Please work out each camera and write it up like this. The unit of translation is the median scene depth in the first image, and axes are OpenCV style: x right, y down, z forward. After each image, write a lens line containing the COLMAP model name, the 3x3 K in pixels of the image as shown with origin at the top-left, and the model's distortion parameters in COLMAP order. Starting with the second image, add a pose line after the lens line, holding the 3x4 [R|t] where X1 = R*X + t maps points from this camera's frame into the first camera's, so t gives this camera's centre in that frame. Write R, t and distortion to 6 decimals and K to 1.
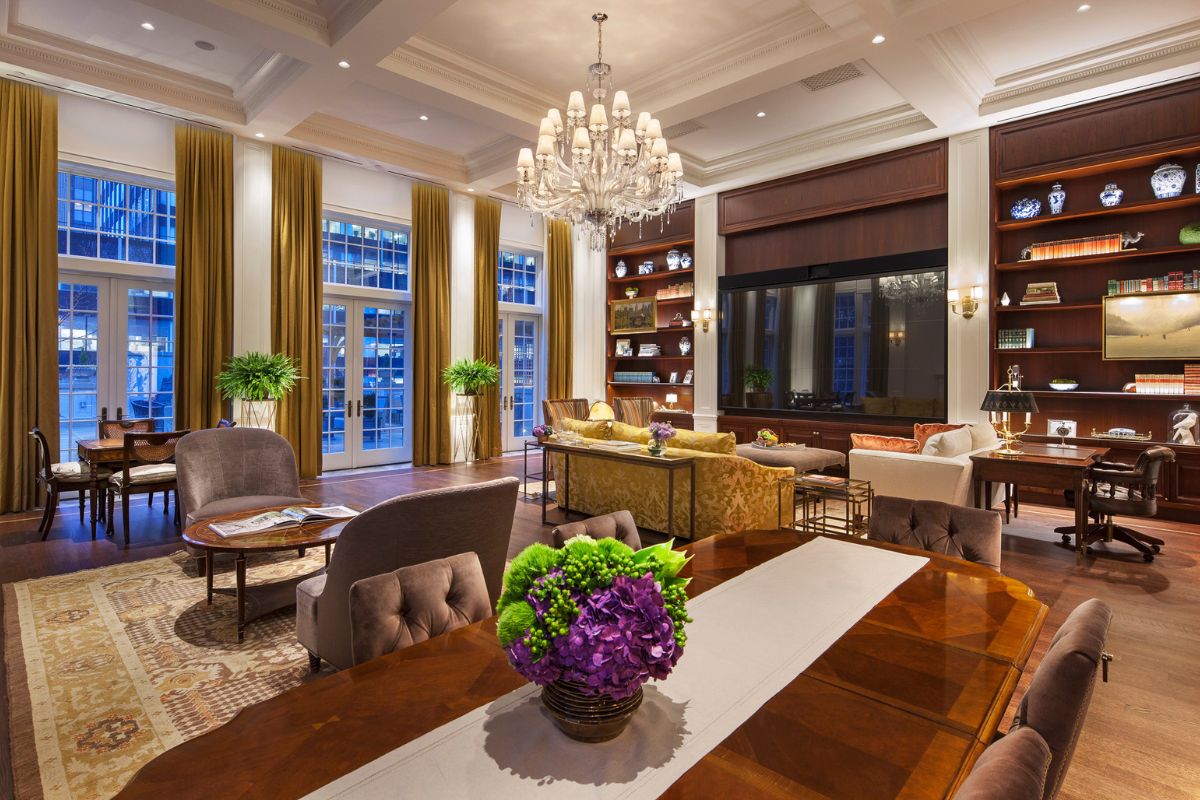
lens RADIAL K [[592.8, 0, 599.3], [0, 592.8, 383.4], [0, 0, 1]] dist [0.000129, -0.000012]
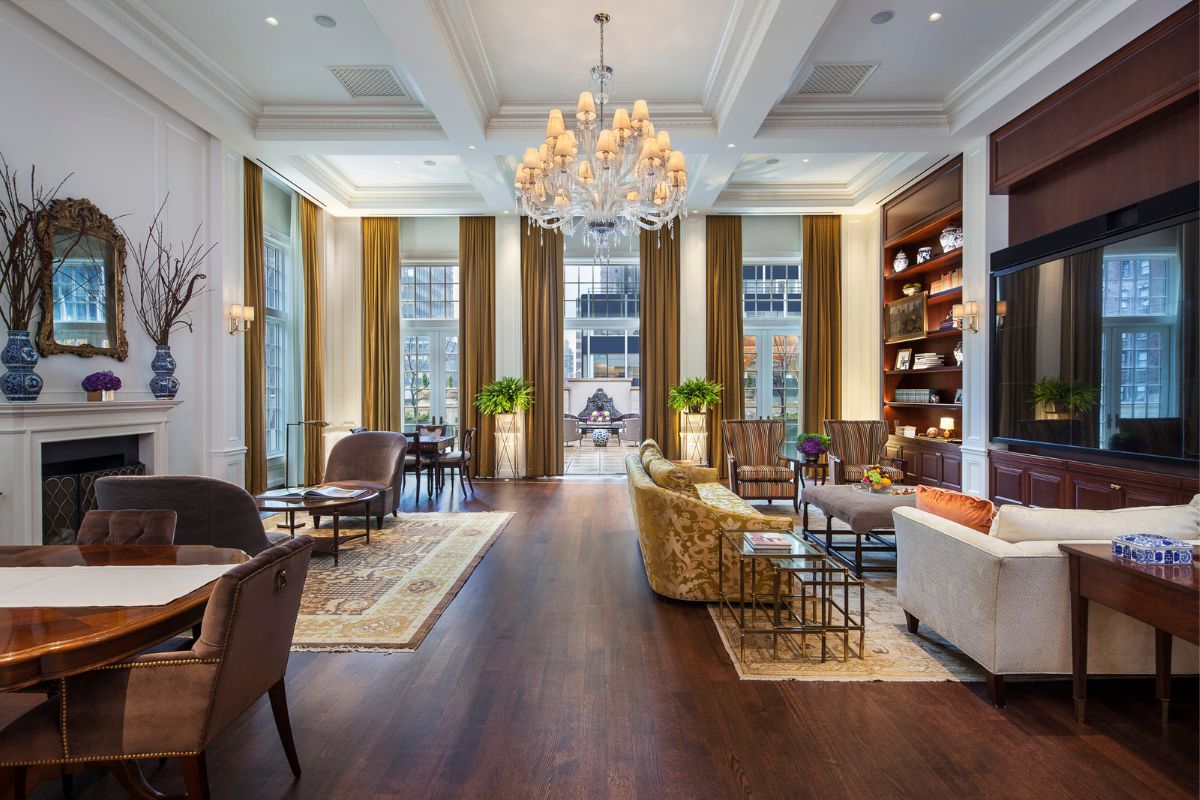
lens RADIAL K [[572.9, 0, 600.0], [0, 572.9, 400.0], [0, 0, 1]] dist [0.019861, -0.000070]
pose [[0.695318, 0.003896, -0.718692, 0.357436], [-0.006438, 0.999979, -0.000808, -0.001603], [0.718673, 0.005189, 0.695328, 0.180828]]
